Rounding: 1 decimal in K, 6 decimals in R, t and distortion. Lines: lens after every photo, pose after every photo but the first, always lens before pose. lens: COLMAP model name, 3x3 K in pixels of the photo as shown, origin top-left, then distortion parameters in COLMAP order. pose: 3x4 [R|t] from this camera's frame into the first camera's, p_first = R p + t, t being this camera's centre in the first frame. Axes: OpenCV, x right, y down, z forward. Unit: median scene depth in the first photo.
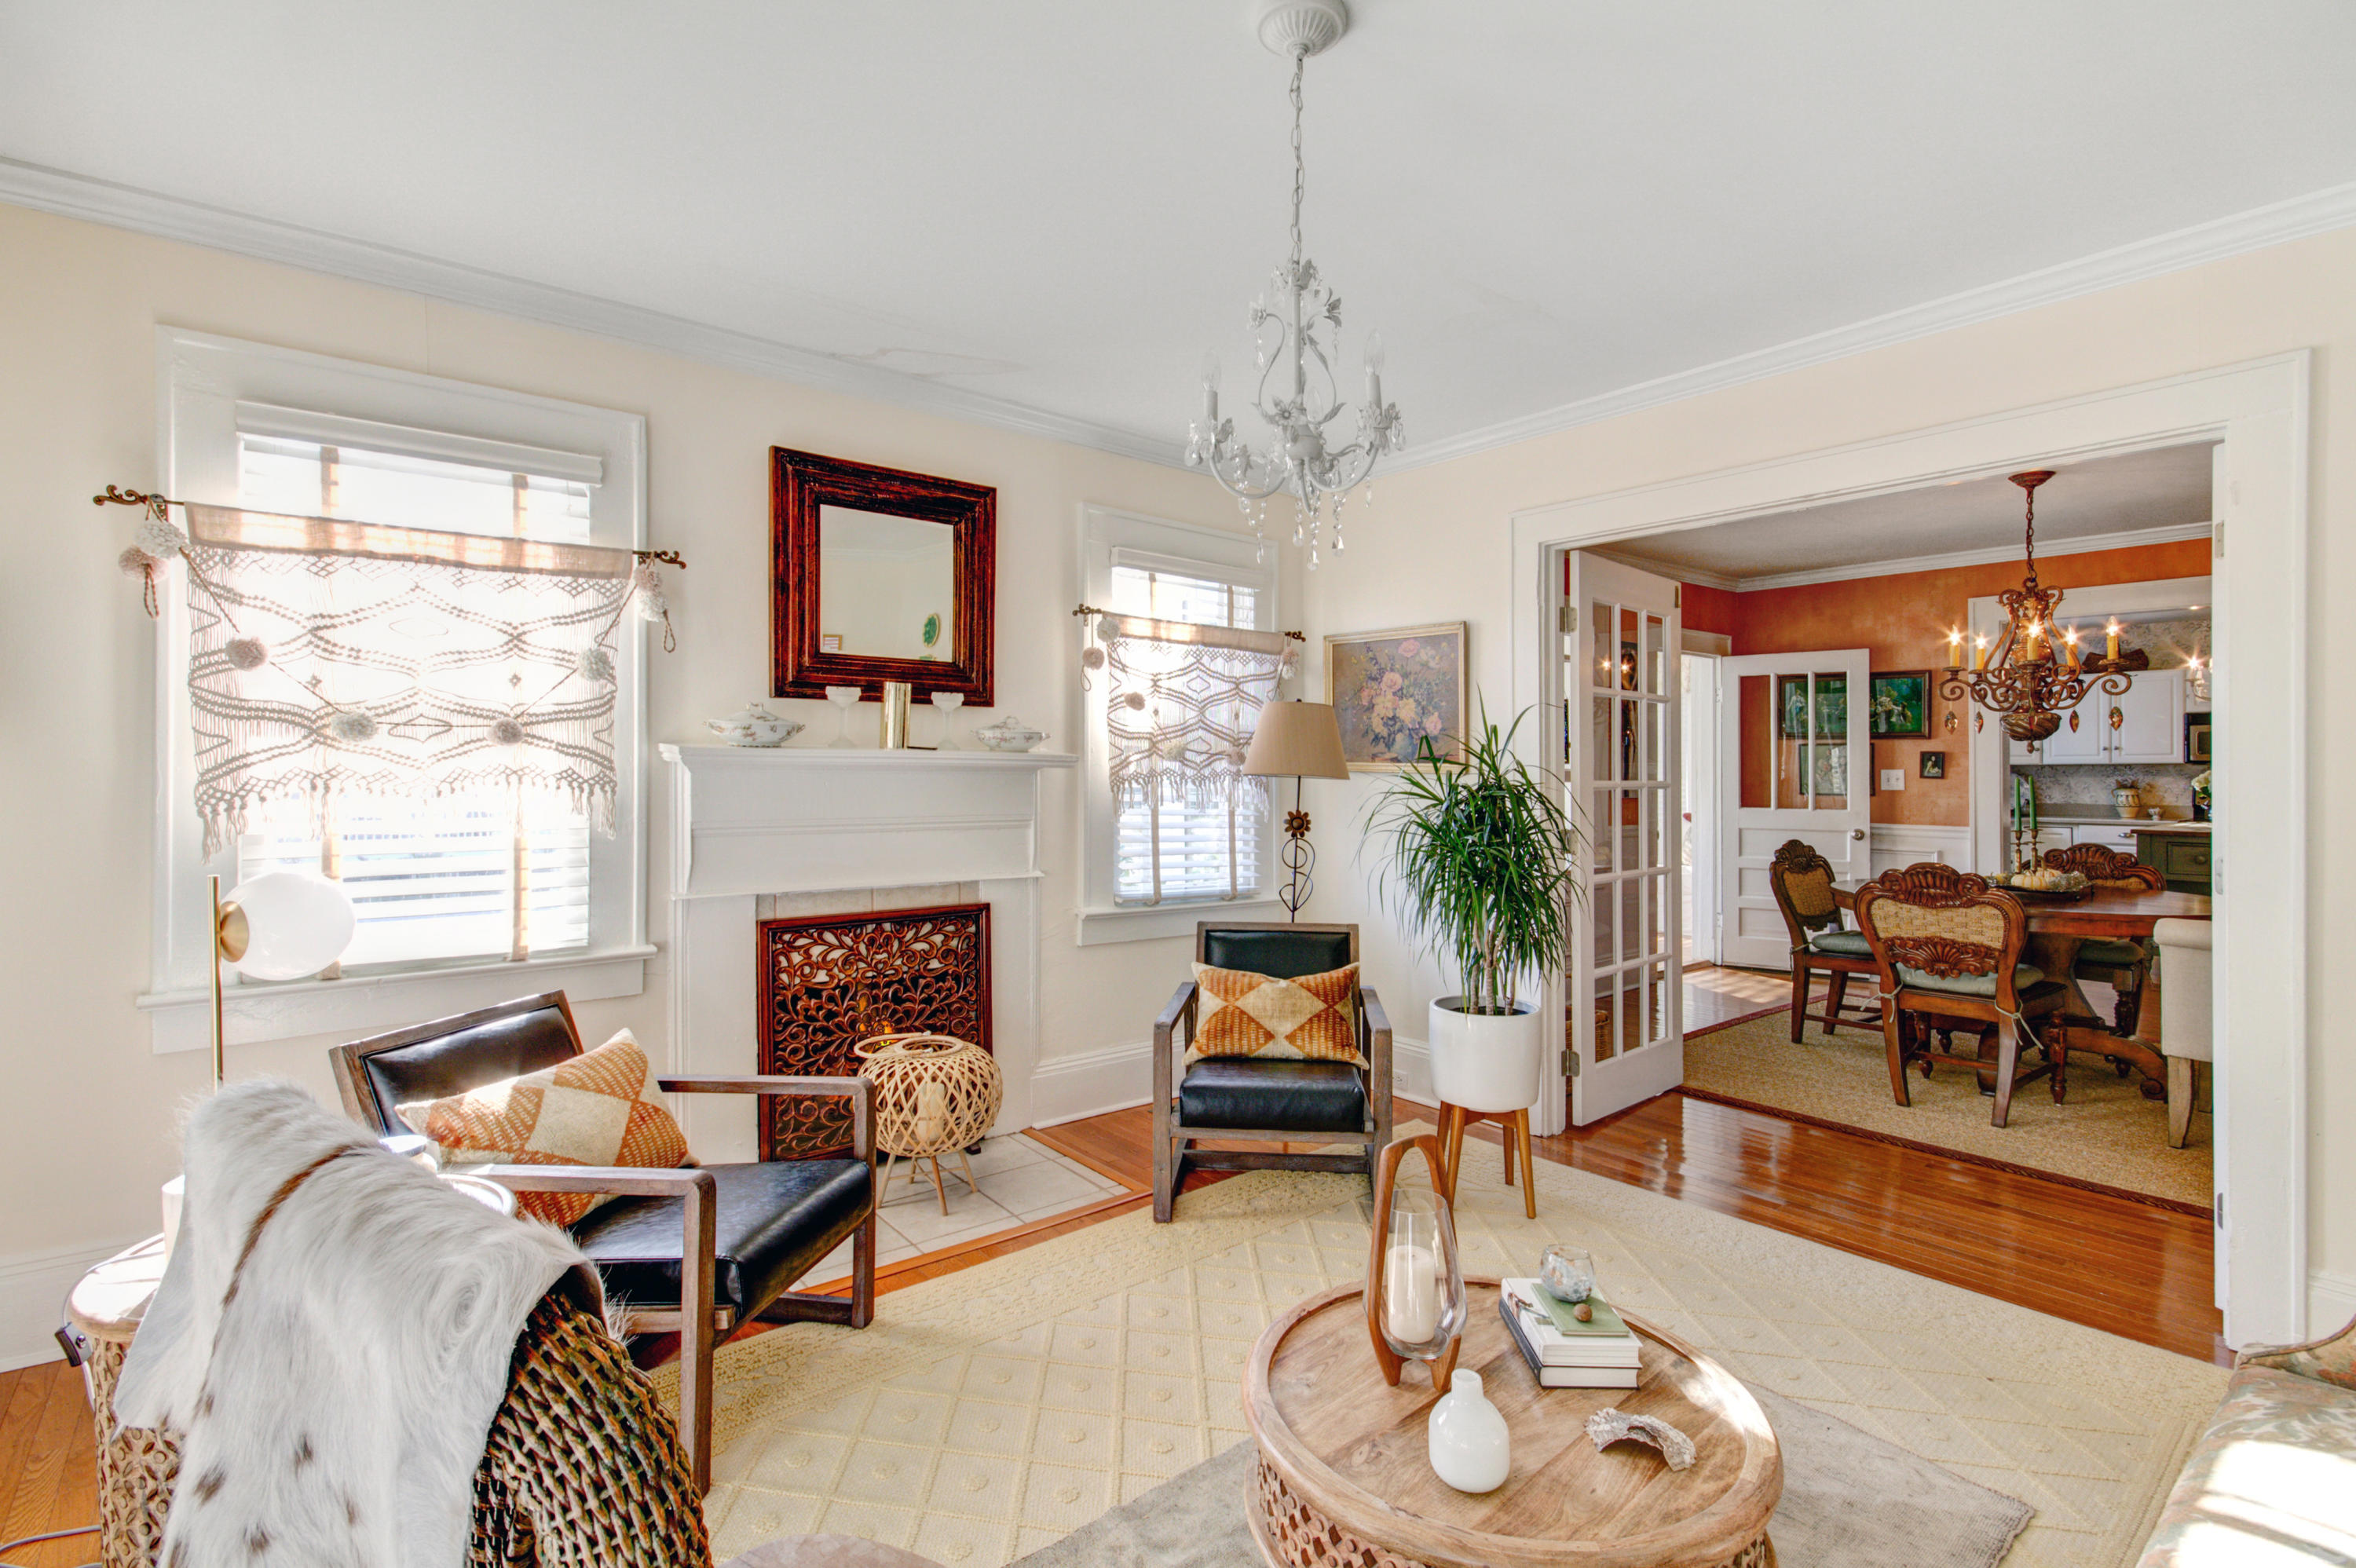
lens RADIAL K [[1083.7, 0, 1188.3], [0, 1083.7, 789.8], [0, 0, 1]] dist [0.009471, 0.000126]
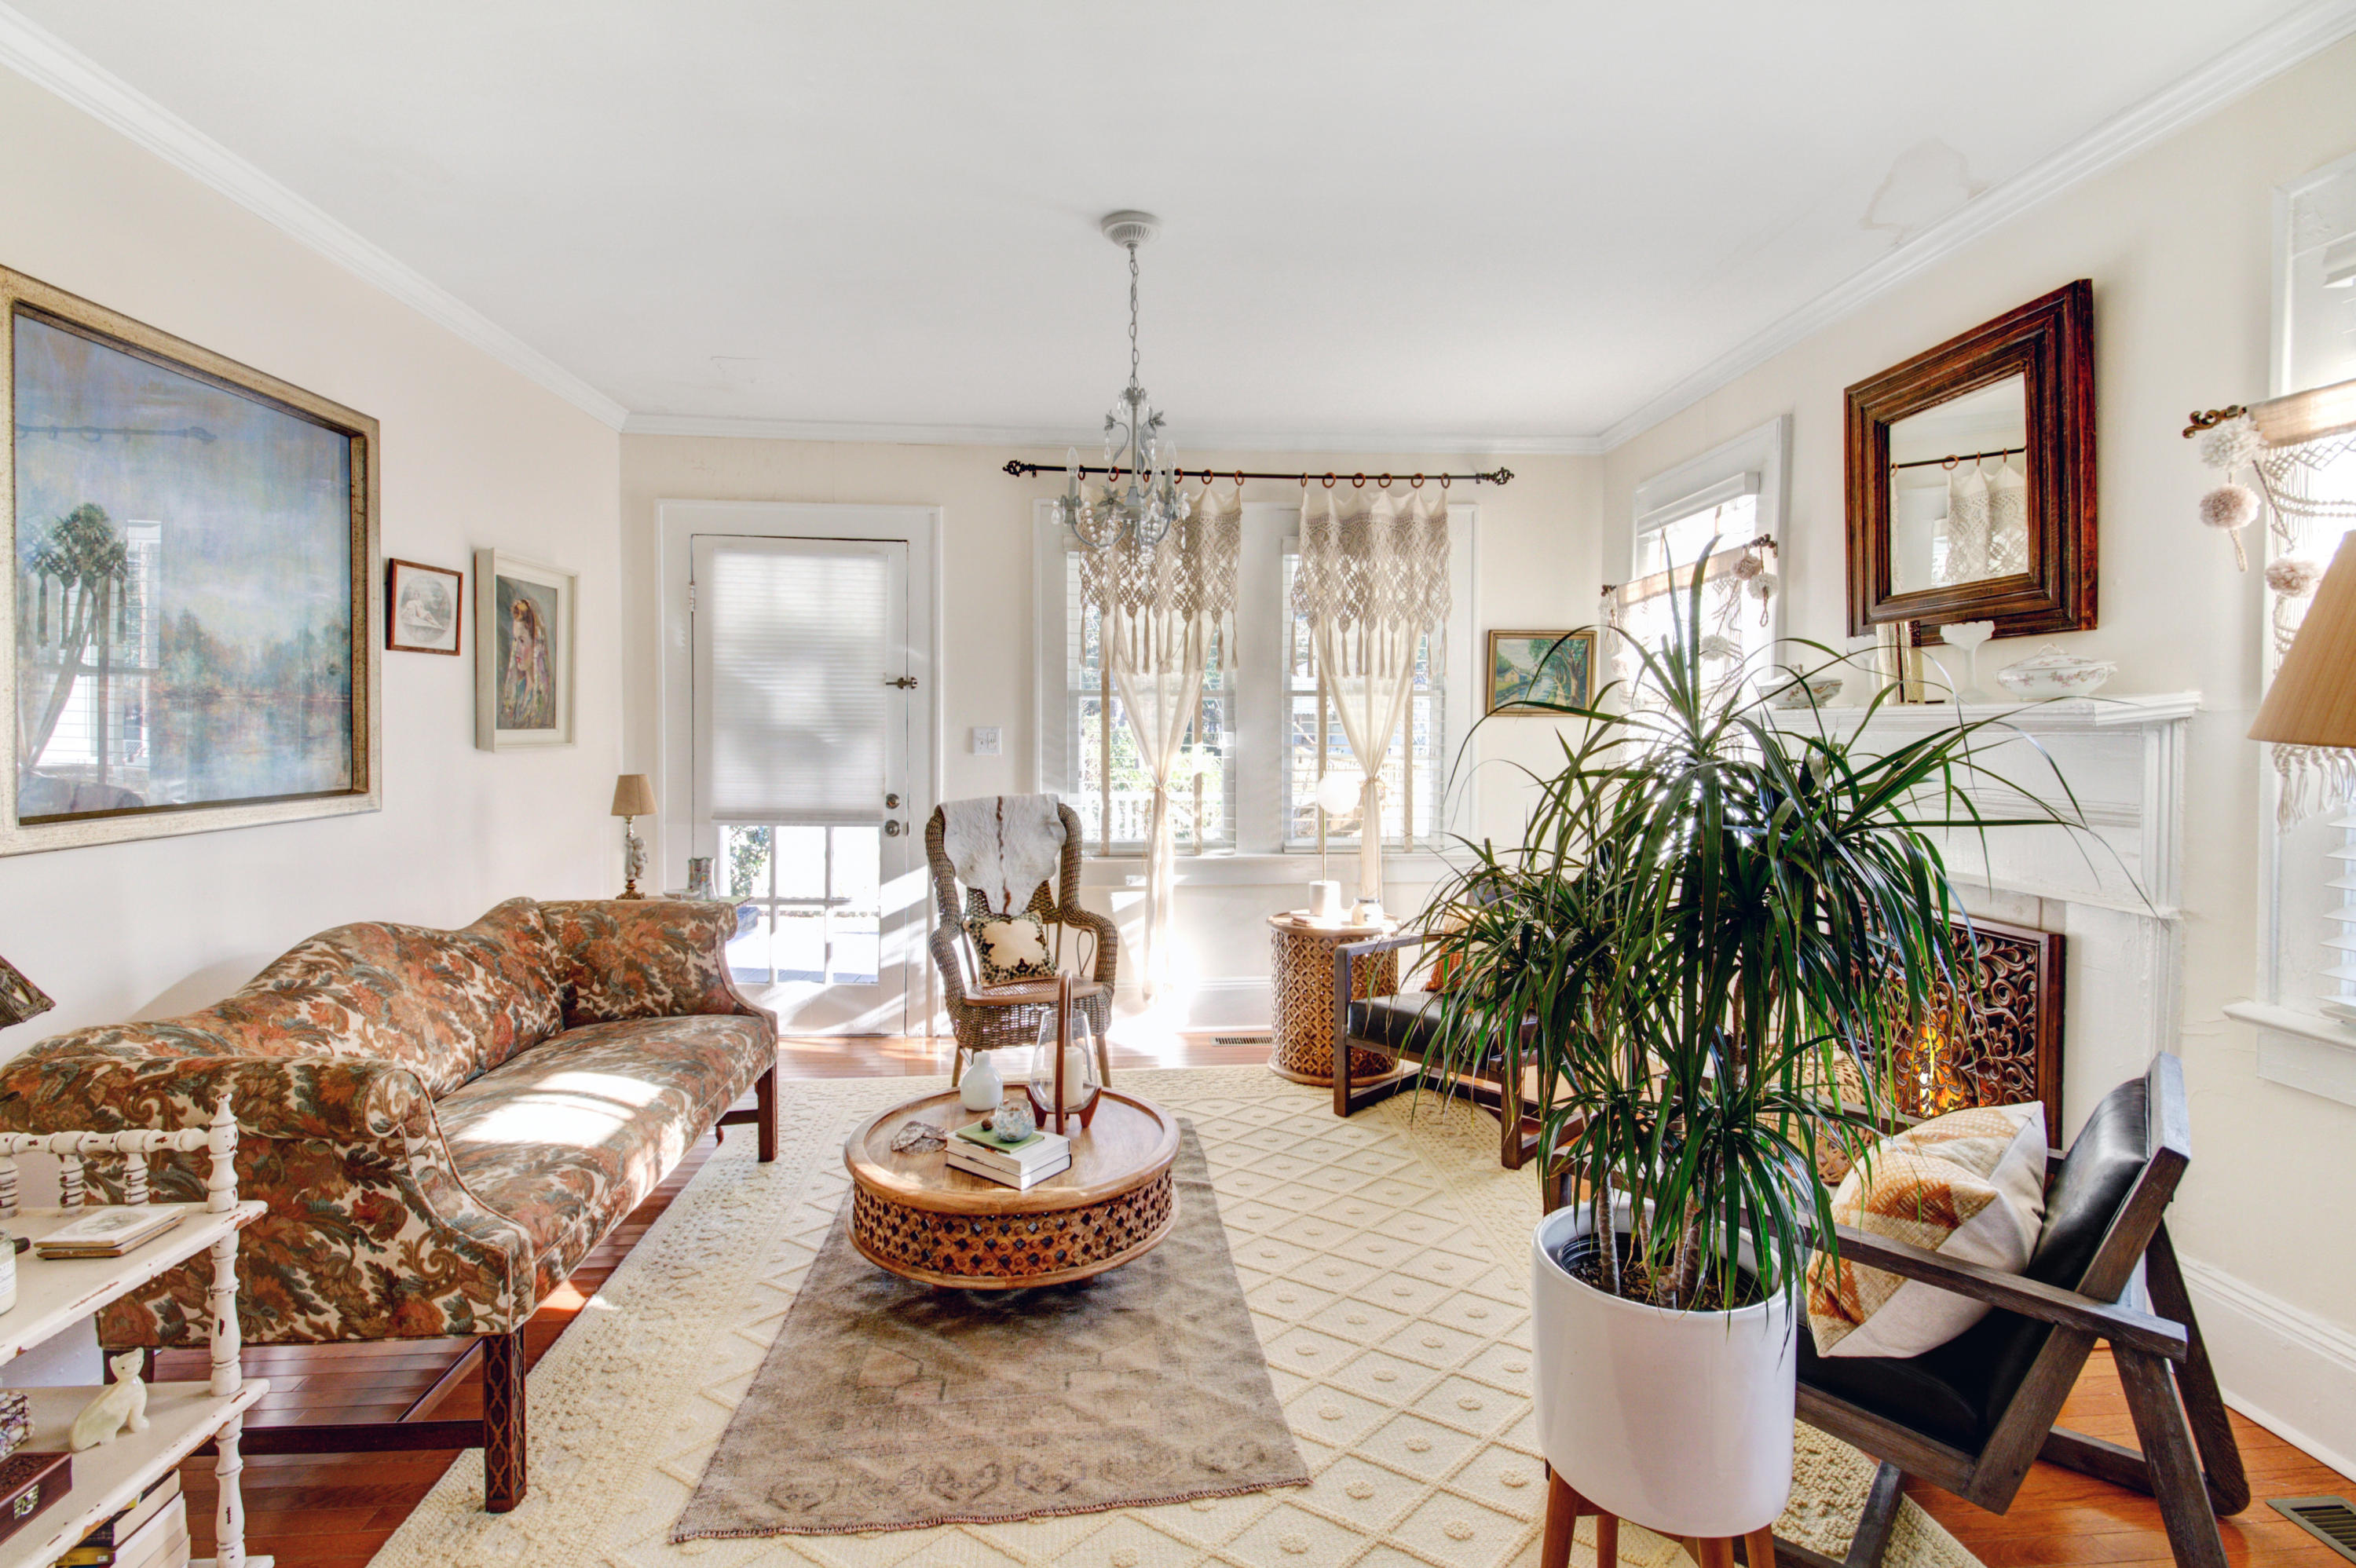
lens RADIAL K [[1124.0, 0, 1182.3], [0, 1124.0, 754.1], [0, 0, 1]] dist [0.004998, 0.000690]
pose [[-0.573343, 0.023528, -0.818977, 0.703806], [-0.001921, 0.999546, 0.030060, -0.024748], [0.819313, 0.018808, -0.573038, 1.014627]]
